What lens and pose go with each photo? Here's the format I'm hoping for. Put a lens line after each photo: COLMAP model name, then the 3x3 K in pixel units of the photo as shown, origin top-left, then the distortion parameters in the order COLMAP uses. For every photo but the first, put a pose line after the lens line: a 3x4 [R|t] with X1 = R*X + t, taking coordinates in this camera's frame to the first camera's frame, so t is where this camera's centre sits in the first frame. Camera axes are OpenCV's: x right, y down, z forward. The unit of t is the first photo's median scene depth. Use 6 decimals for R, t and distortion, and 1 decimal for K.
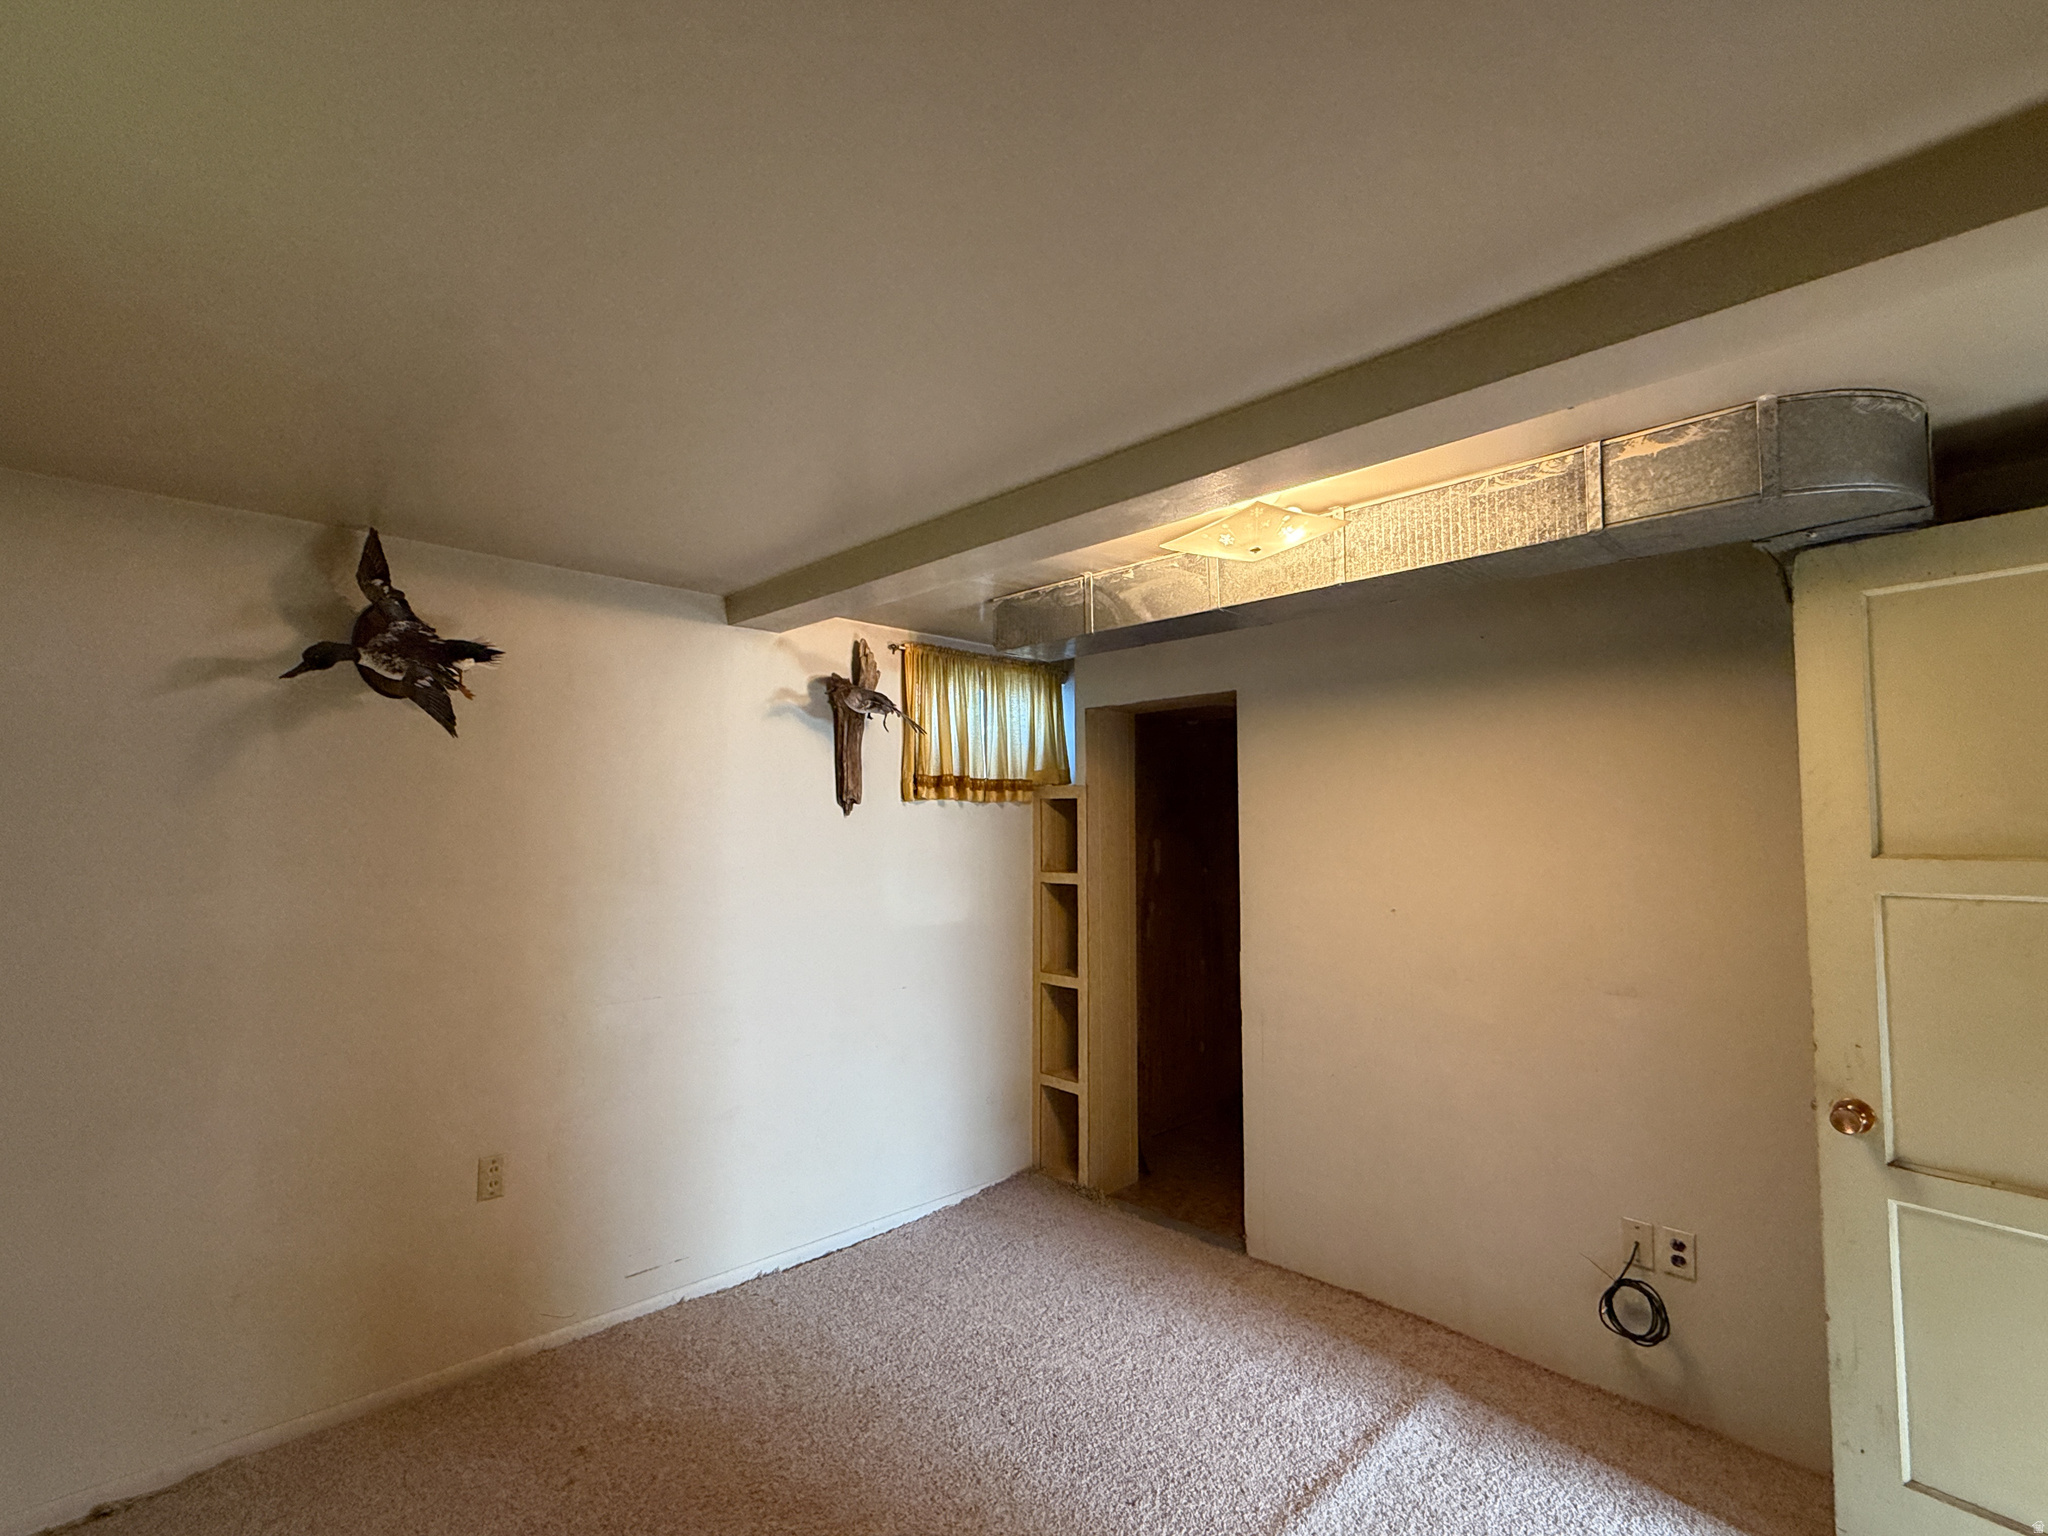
lens RADIAL K [[943.5, 0, 1020.3], [0, 943.5, 769.3], [0, 0, 1]] dist [-0.000538, 0.000578]
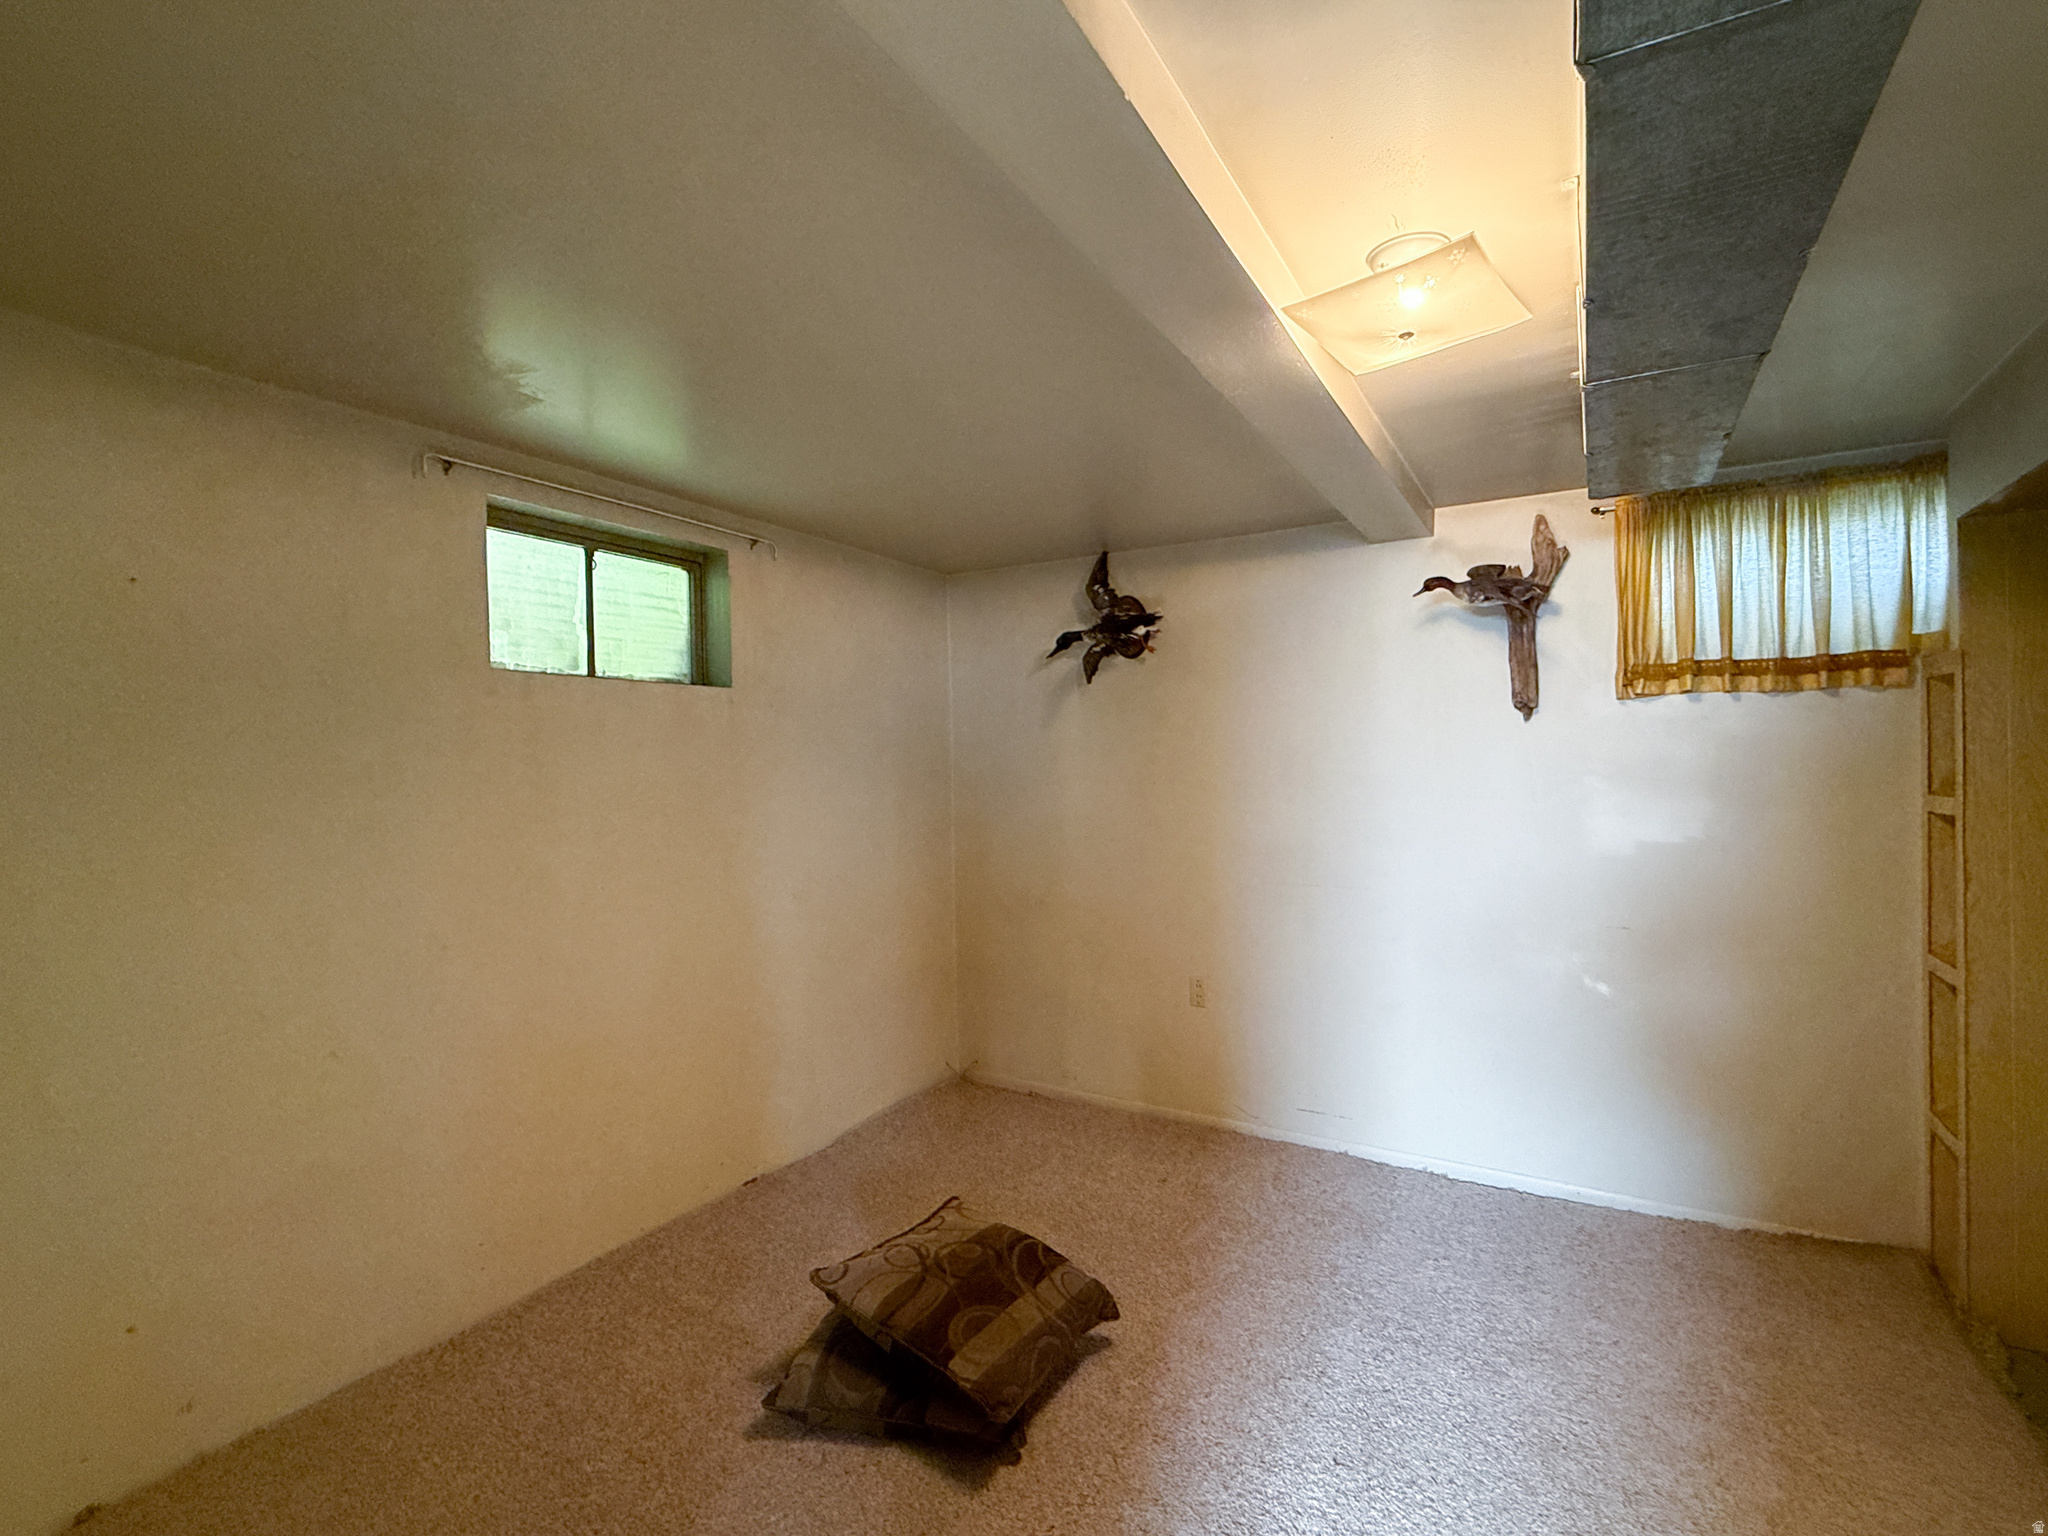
lens RADIAL K [[943.5, 0, 1020.0], [0, 943.5, 768.6], [0, 0, 1]] dist [-0.000538, 0.000578]
pose [[0.266117, 0.006875, -0.963916, 0.542101], [0.077830, 0.996556, 0.028595, 0.031244], [0.960793, -0.082632, 0.264666, 0.304451]]
